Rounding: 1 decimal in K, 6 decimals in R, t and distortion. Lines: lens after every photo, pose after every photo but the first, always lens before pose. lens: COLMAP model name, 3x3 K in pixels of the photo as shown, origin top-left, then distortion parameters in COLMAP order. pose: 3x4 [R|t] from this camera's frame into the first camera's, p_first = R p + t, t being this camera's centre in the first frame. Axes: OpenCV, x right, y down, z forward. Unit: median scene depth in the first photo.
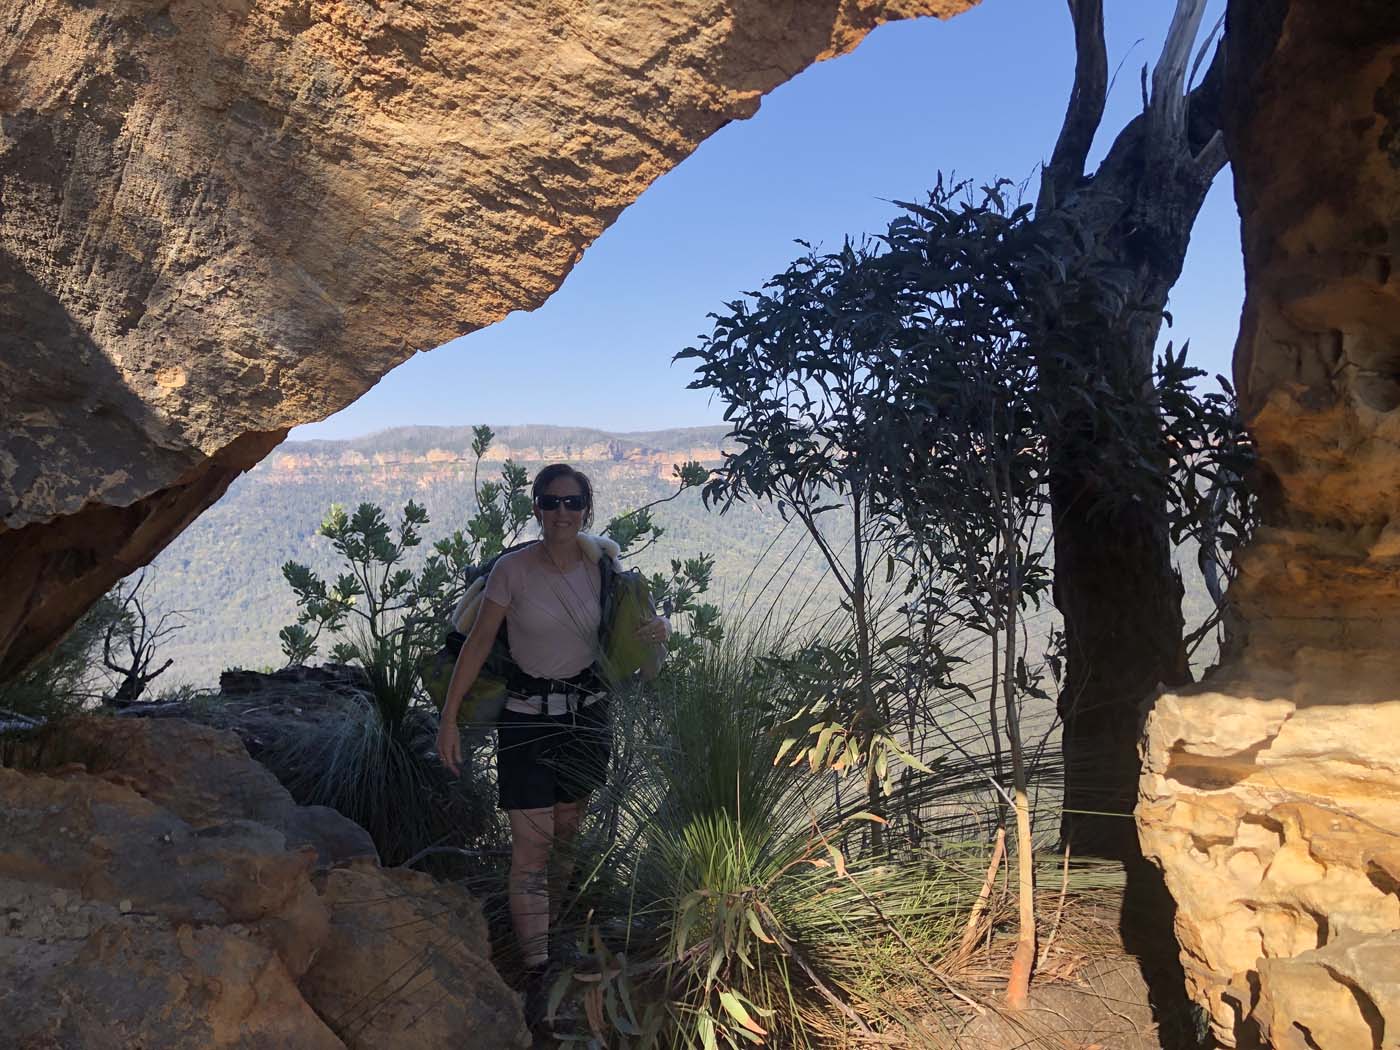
lens RADIAL K [[1196.8, 0, 738.6], [0, 1196.8, 525.7], [0, 0, 1]] dist [0.027459, -0.005629]
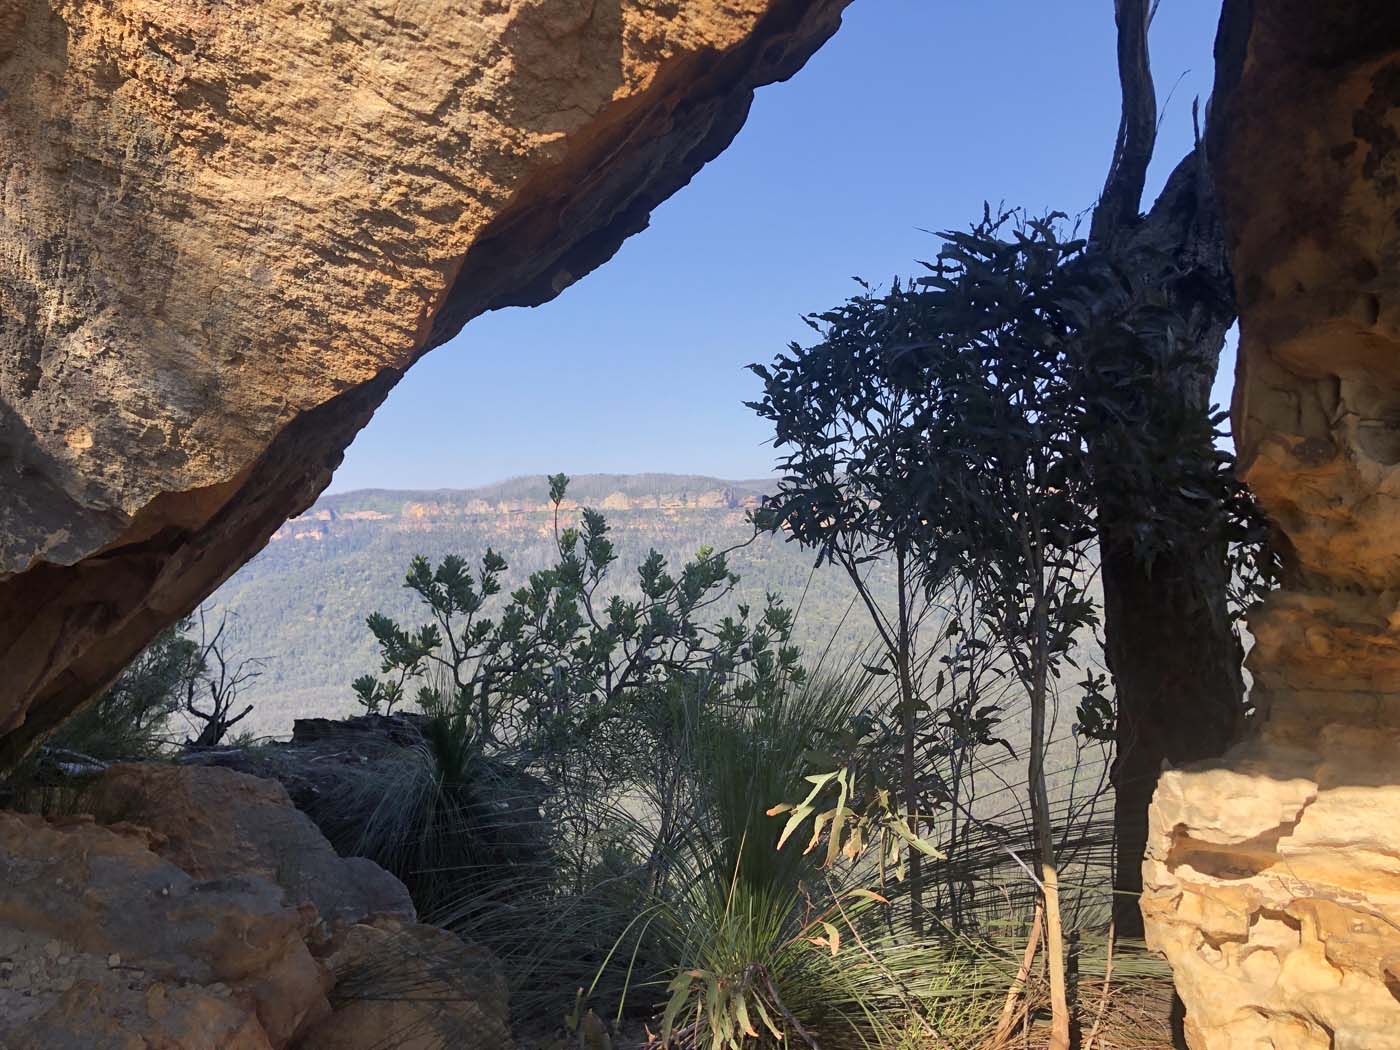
lens RADIAL K [[1196.8, 0, 738.6], [0, 1196.8, 525.7], [0, 0, 1]] dist [0.027459, -0.005629]
pose [[0.994249, 0.000756, -0.107087, 0.183711], [-0.004981, 0.999219, -0.039193, -0.014456], [0.106974, 0.039501, 0.993477, 0.069398]]
